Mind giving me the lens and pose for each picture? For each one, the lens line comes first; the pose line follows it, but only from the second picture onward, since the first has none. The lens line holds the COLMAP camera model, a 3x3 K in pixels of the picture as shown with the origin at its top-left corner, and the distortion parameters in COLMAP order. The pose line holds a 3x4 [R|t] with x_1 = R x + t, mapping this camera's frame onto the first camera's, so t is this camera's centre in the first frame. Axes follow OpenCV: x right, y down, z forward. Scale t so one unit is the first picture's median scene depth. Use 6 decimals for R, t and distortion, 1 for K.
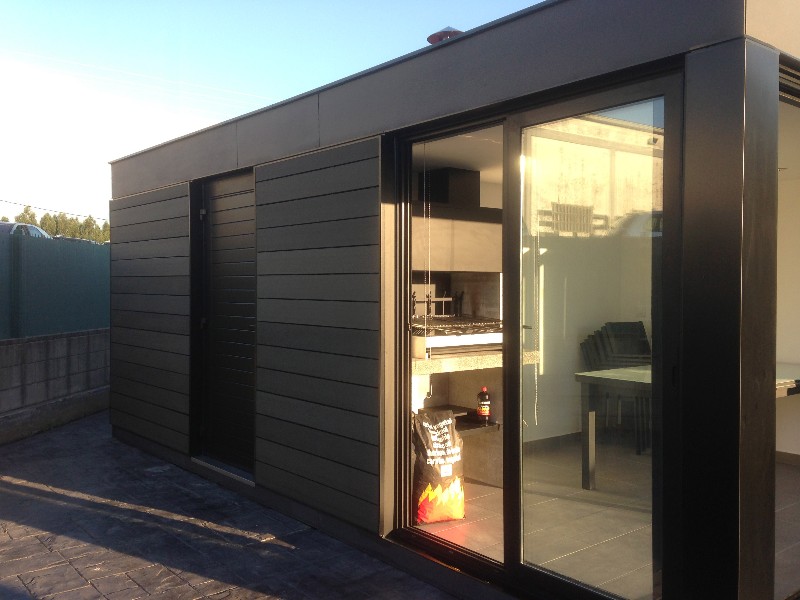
lens RADIAL K [[716.9, 0, 397.9], [0, 716.9, 303.7], [0, 0, 1]] dist [0.180548, -0.212194]
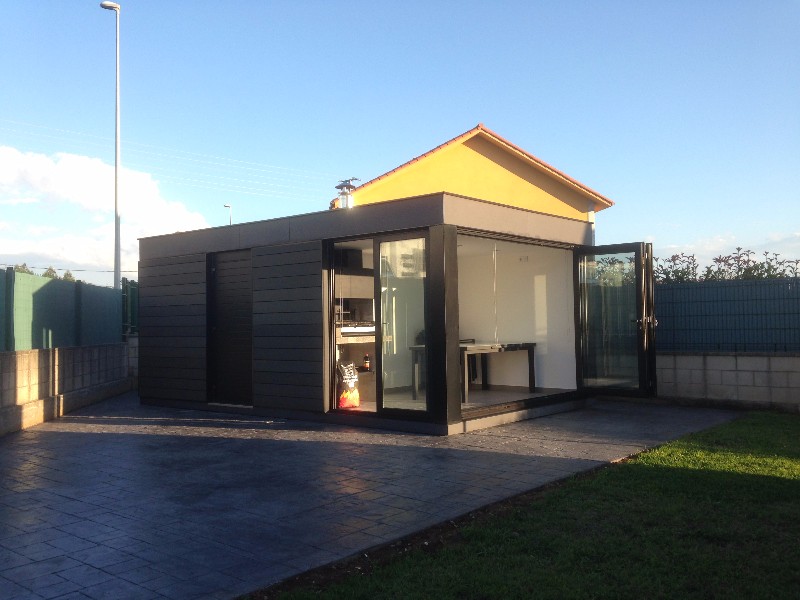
lens RADIAL K [[716.9, 0, 397.9], [0, 716.9, 303.7], [0, 0, 1]] dist [0.180548, -0.212194]
pose [[0.984071, -0.015273, 0.177119, -0.158431], [0.024411, 0.998474, -0.049529, 0.075803], [-0.176093, 0.053064, 0.982942, -1.074604]]
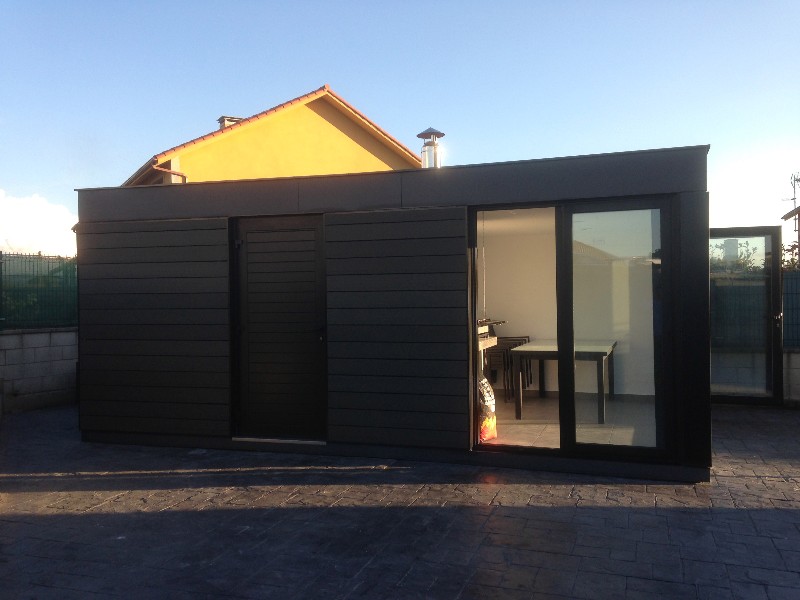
lens RADIAL K [[716.9, 0, 397.9], [0, 716.9, 303.7], [0, 0, 1]] dist [0.180548, -0.212194]
pose [[0.854705, -0.019465, 0.518750, -0.814847], [0.027279, 0.999600, -0.007438, -0.002653], [-0.518397, 0.020508, 0.854894, -0.257758]]
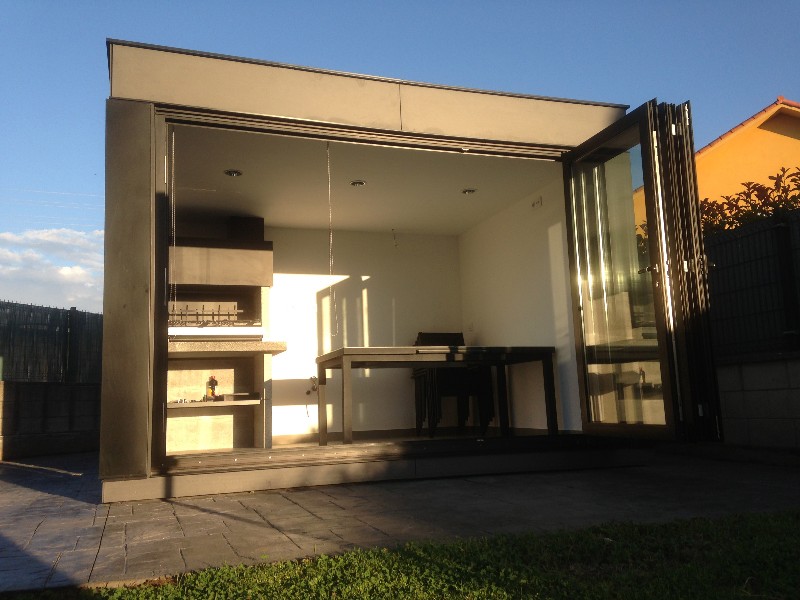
lens RADIAL K [[716.9, 0, 397.9], [0, 716.9, 303.7], [0, 0, 1]] dist [0.180548, -0.212194]
pose [[0.939279, -0.082627, -0.333059, 0.835372], [0.029522, 0.986437, -0.161464, 0.216121], [0.341883, 0.141827, 0.928979, -0.172714]]
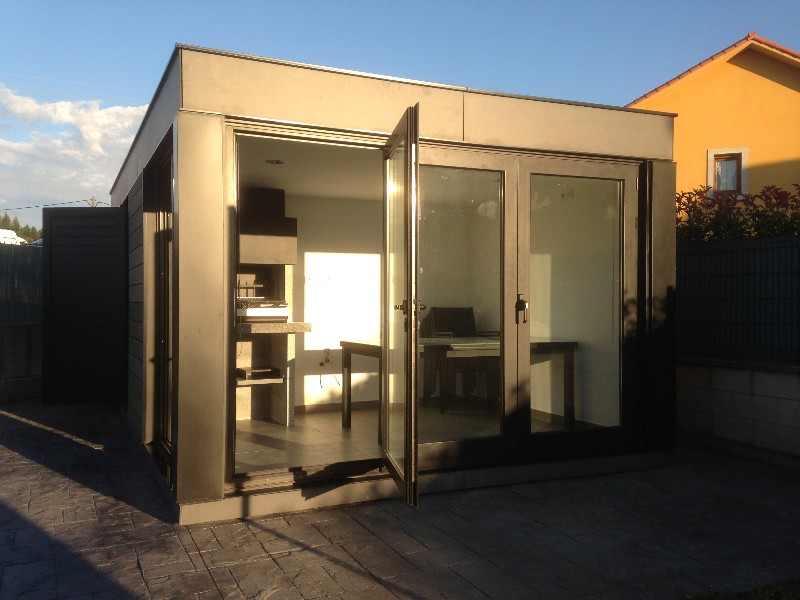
lens RADIAL K [[716.9, 0, 397.9], [0, 716.9, 303.7], [0, 0, 1]] dist [0.180548, -0.212194]
pose [[0.966964, -0.000251, -0.254913, 0.688106], [-0.004690, 0.999813, -0.018773, 0.053764], [0.254870, 0.019349, 0.966782, -0.241935]]
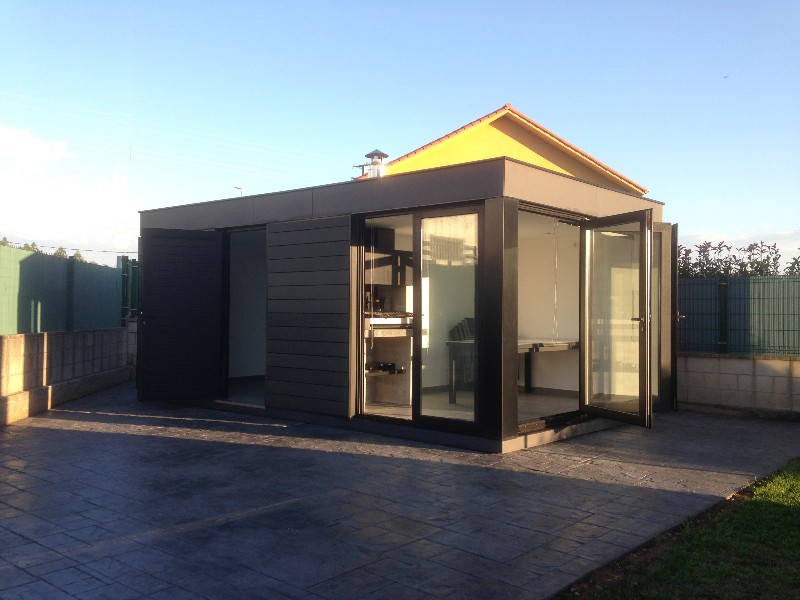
lens RADIAL K [[716.9, 0, 397.9], [0, 716.9, 303.7], [0, 0, 1]] dist [0.180548, -0.212194]
pose [[0.986242, 0.006350, 0.165188, -0.177925], [-0.000751, 0.999424, -0.033935, 0.062488], [-0.165308, 0.033344, 0.985678, -0.779484]]
